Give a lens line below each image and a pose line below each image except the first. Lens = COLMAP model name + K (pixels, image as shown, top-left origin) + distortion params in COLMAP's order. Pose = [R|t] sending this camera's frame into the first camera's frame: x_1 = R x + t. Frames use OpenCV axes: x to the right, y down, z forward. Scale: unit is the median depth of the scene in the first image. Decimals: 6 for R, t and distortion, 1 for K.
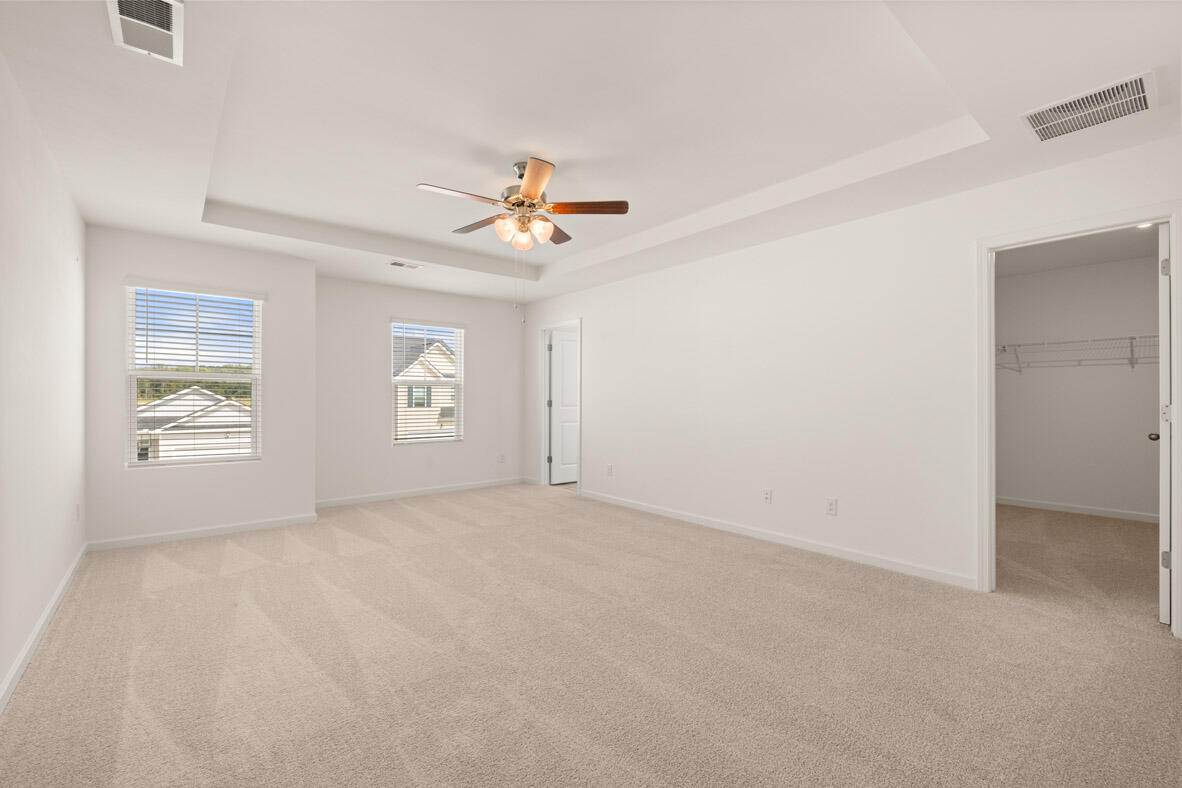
lens RADIAL K [[498.2, 0, 591.0], [0, 498.2, 394.0], [0, 0, 1]] dist [-0.000873, -0.000092]
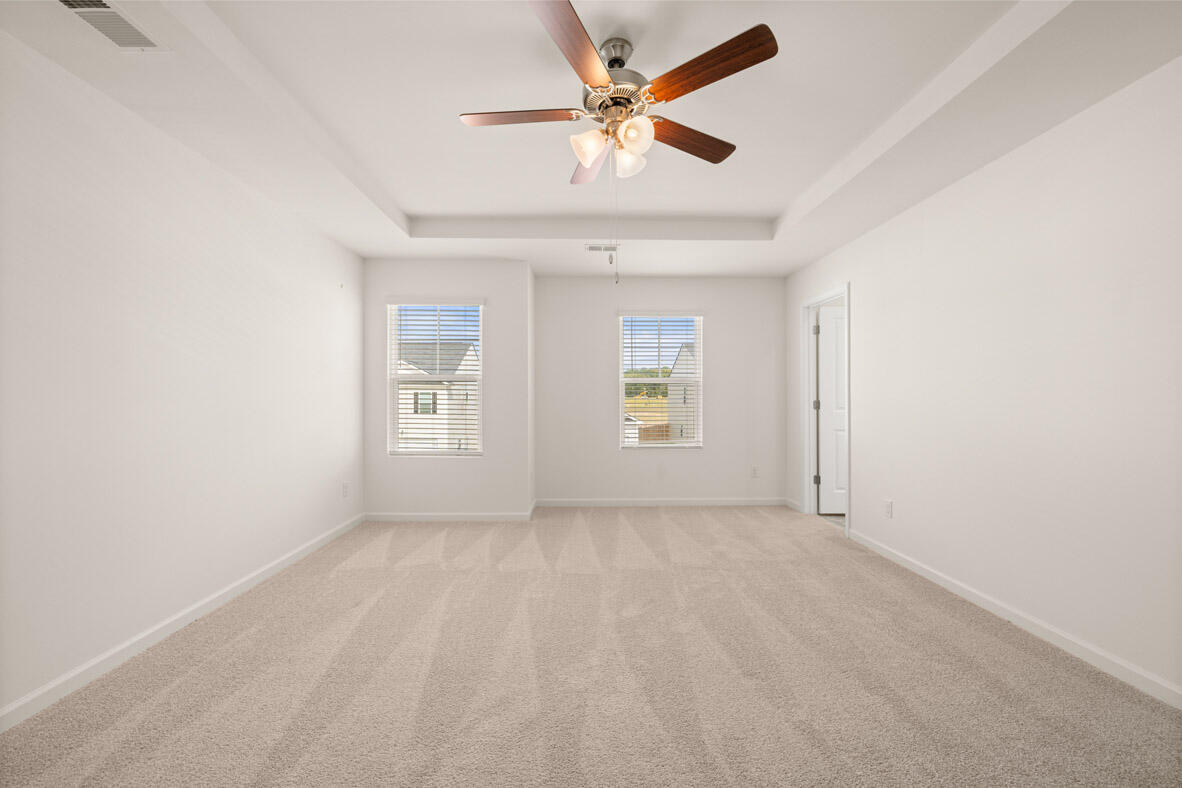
lens RADIAL K [[494.1, 0, 588.4], [0, 494.1, 398.6], [0, 0, 1]] dist [0.002087, 0.000168]
pose [[0.781043, 0.004543, -0.624461, 0.169757], [0.004510, 0.999906, 0.012915, -0.002481], [0.624461, -0.012903, 0.780950, 0.319826]]
